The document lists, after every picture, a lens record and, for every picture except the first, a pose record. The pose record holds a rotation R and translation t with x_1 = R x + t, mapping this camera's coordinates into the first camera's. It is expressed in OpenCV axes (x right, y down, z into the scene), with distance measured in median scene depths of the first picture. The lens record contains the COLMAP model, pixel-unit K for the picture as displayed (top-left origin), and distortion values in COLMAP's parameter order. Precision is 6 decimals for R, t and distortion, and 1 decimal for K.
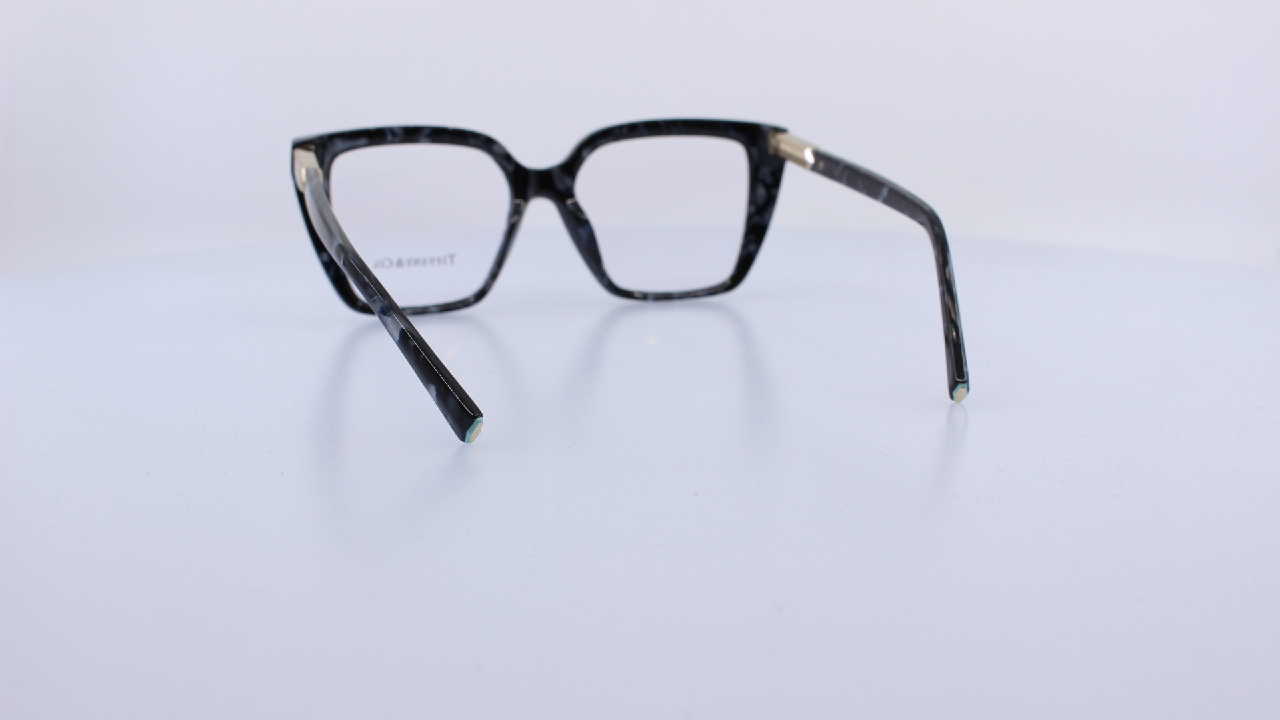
lens RADIAL K [[1659.2, 0, 640.0], [0, 1659.2, 360.0], [0, 0, 1]] dist [-0.023630, 0.011700]
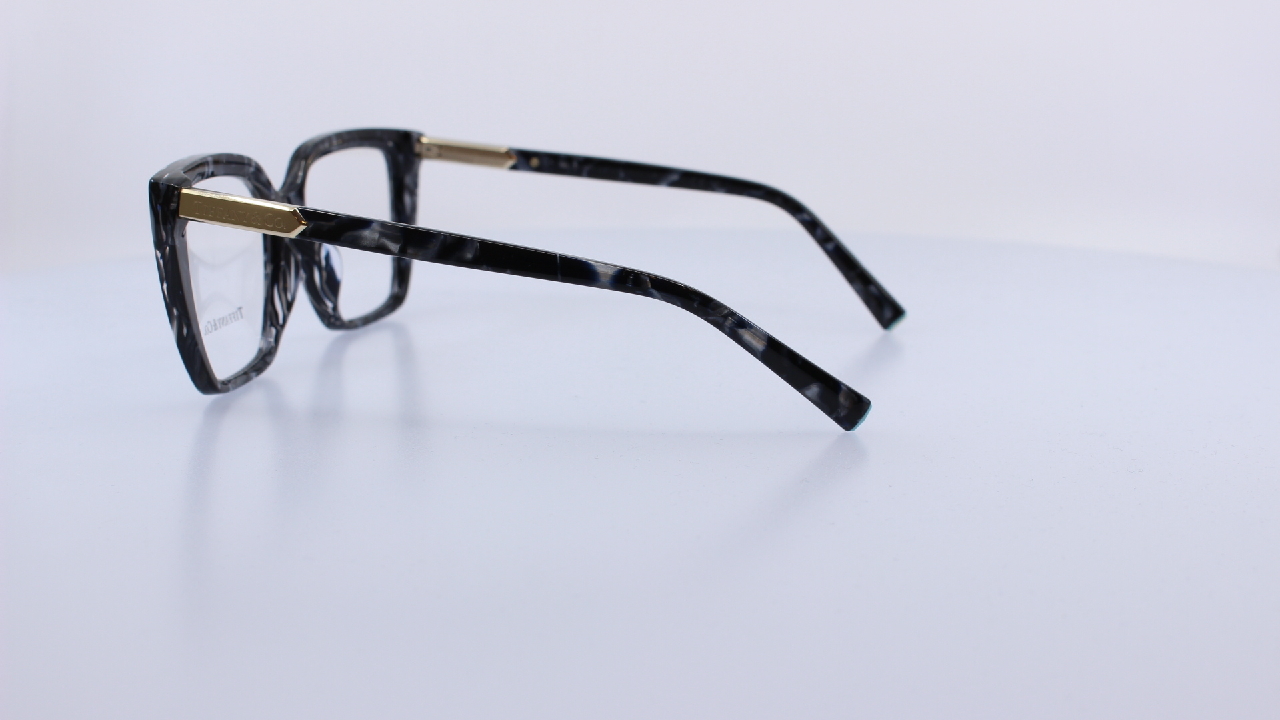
lens RADIAL K [[1659.2, 0, 640.0], [0, 1659.2, 360.0], [0, 0, 1]] dist [-0.023630, 0.011700]
pose [[0.499848, -0.177489, 0.847732, -0.717741], [0.181806, 0.978472, 0.097663, -0.081738], [-0.846817, 0.105306, 0.521356, 0.398998]]
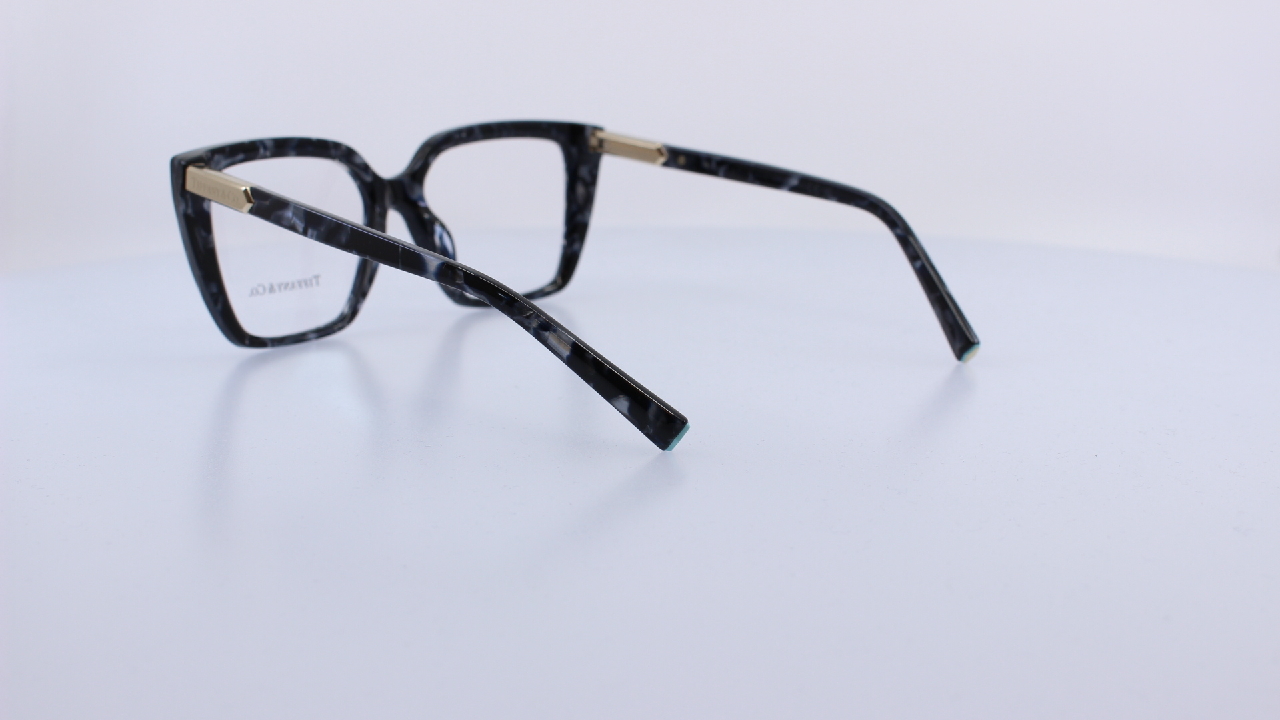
lens RADIAL K [[1659.2, 0, 640.0], [0, 1659.2, 360.0], [0, 0, 1]] dist [-0.023630, 0.011700]
pose [[0.865440, -0.103959, 0.490109, -0.413906], [0.104845, 0.994155, 0.025738, -0.021349], [-0.489920, 0.029111, 0.871281, 0.105839]]
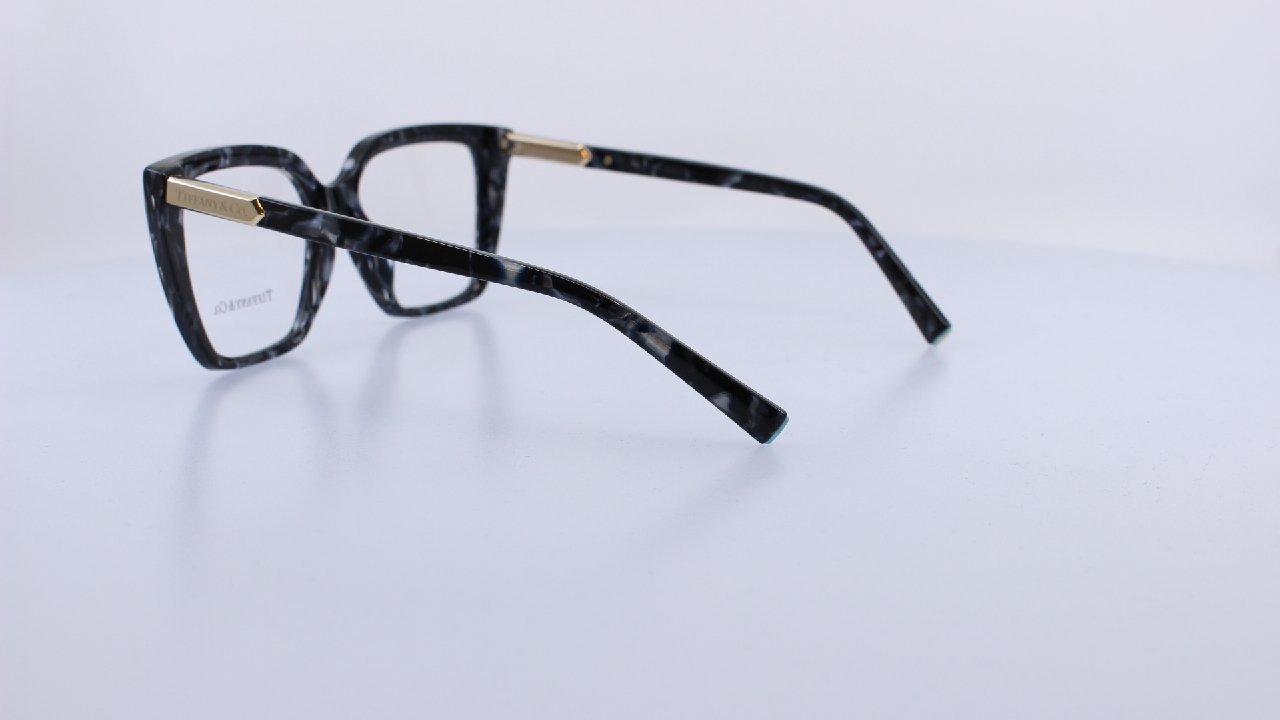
lens RADIAL K [[1659.2, 0, 640.0], [0, 1659.2, 360.0], [0, 0, 1]] dist [-0.023630, 0.011700]
pose [[0.707600, -0.145869, 0.691393, -0.584448], [0.148431, 0.987314, 0.056393, -0.047028], [-0.690848, 0.062721, 0.720275, 0.232227]]
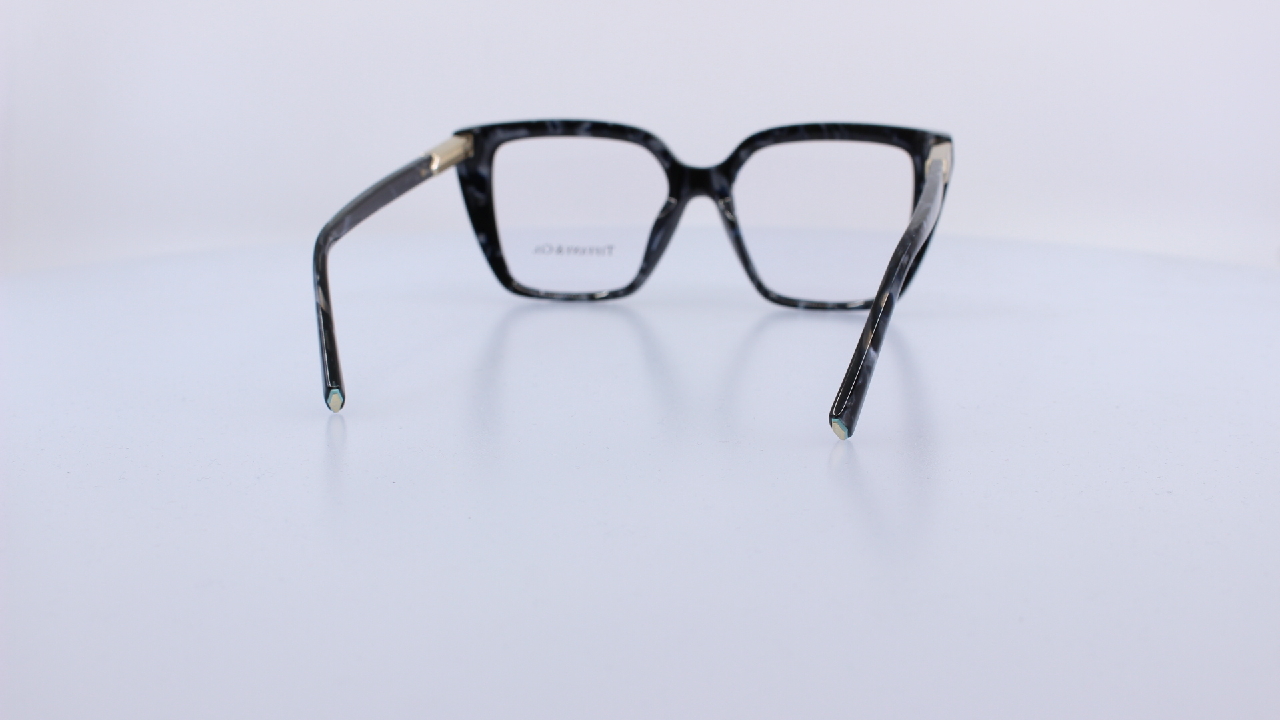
lens RADIAL K [[1659.2, 0, 640.0], [0, 1659.2, 360.0], [0, 0, 1]] dist [-0.023630, 0.011700]
pose [[0.866070, 0.104968, -0.488778, 0.412322], [-0.105866, 0.994043, 0.025891, -0.021615], [0.488584, 0.029321, 0.872024, 0.110699]]
